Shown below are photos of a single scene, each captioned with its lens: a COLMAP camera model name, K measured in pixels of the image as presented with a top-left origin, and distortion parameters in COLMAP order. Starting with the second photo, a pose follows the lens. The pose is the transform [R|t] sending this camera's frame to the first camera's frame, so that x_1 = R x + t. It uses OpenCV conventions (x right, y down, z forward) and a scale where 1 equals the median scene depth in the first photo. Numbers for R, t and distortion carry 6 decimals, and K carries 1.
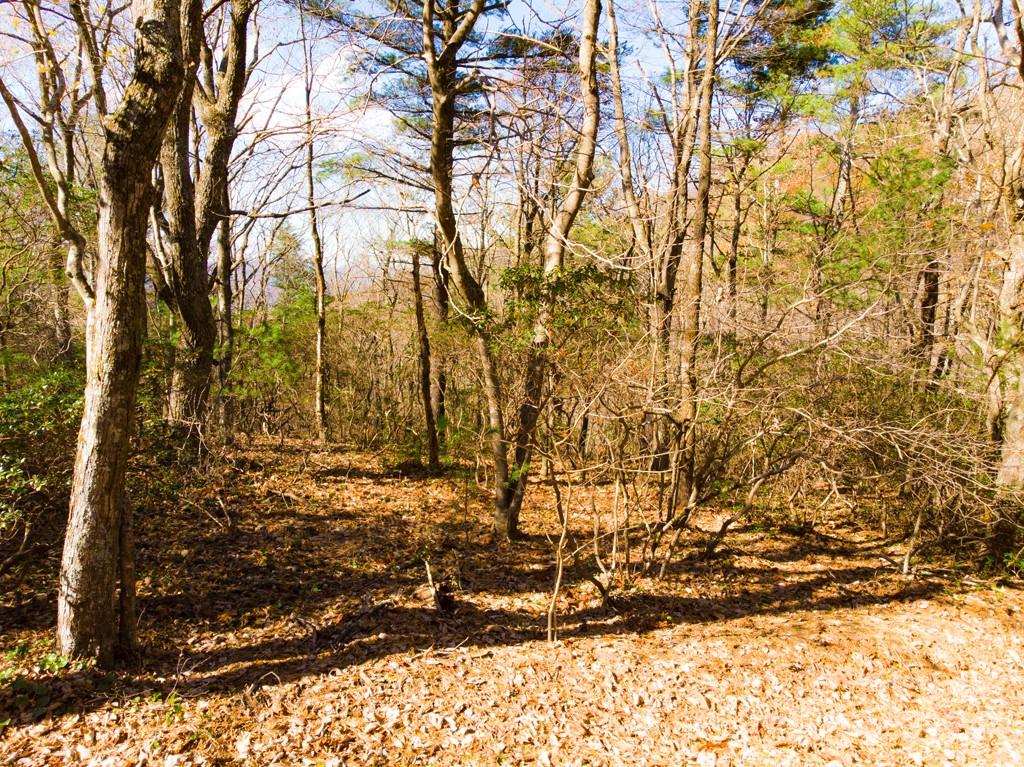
lens RADIAL K [[732.4, 0, 511.1], [0, 732.4, 384.9], [0, 0, 1]] dist [-0.006288, 0.013849]
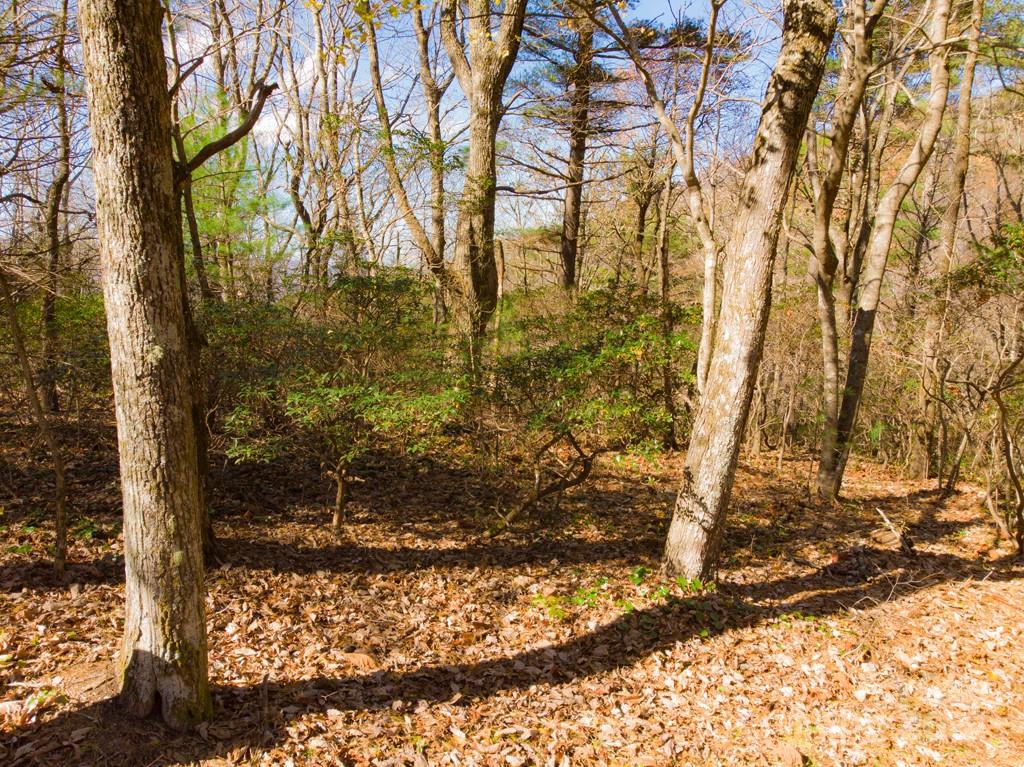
lens RADIAL K [[732.4, 0, 513.3], [0, 732.4, 383.9], [0, 0, 1]] dist [-0.006288, 0.013849]
pose [[0.999861, 0.004666, 0.016010, -0.739280], [-0.004674, 0.999989, 0.000490, 0.074023], [-0.016008, -0.000564, 0.999872, -0.045499]]
